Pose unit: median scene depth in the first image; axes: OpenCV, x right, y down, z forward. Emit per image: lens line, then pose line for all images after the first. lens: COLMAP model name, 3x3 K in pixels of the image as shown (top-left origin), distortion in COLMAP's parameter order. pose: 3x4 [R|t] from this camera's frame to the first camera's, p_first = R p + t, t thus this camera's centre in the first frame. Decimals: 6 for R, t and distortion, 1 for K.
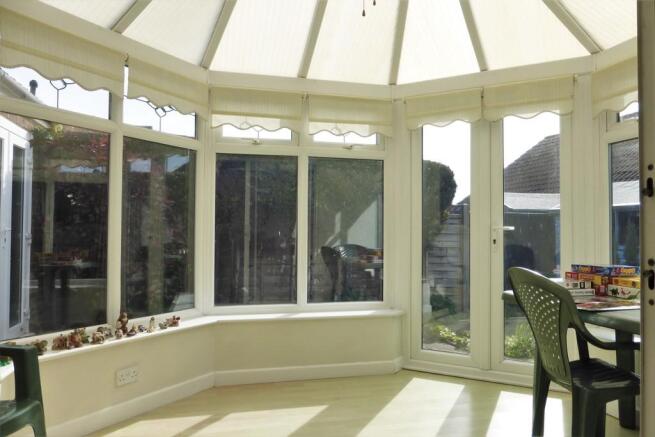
lens RADIAL K [[488.6, 0, 327.5], [0, 488.6, 218.5], [0, 0, 1]] dist [-0.001142, -0.003543]
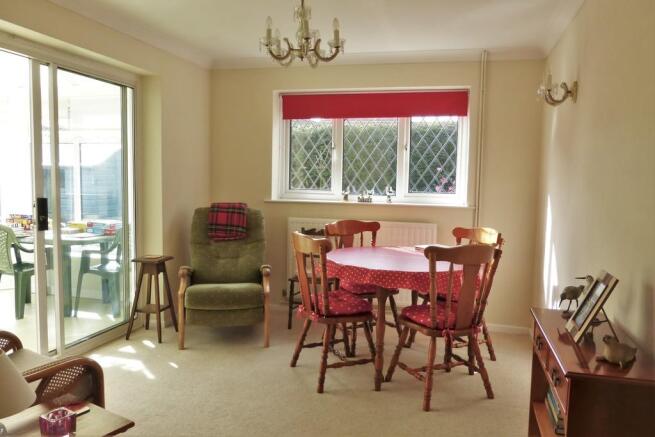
lens RADIAL K [[488.6, 0, 327.5], [0, 488.6, 218.5], [0, 0, 1]] dist [-0.001142, -0.003543]
pose [[0.494152, -0.074389, 0.866187, -0.613009], [-0.036531, 0.993676, 0.106179, -0.159593], [-0.868607, -0.084112, 0.488310, -1.142366]]
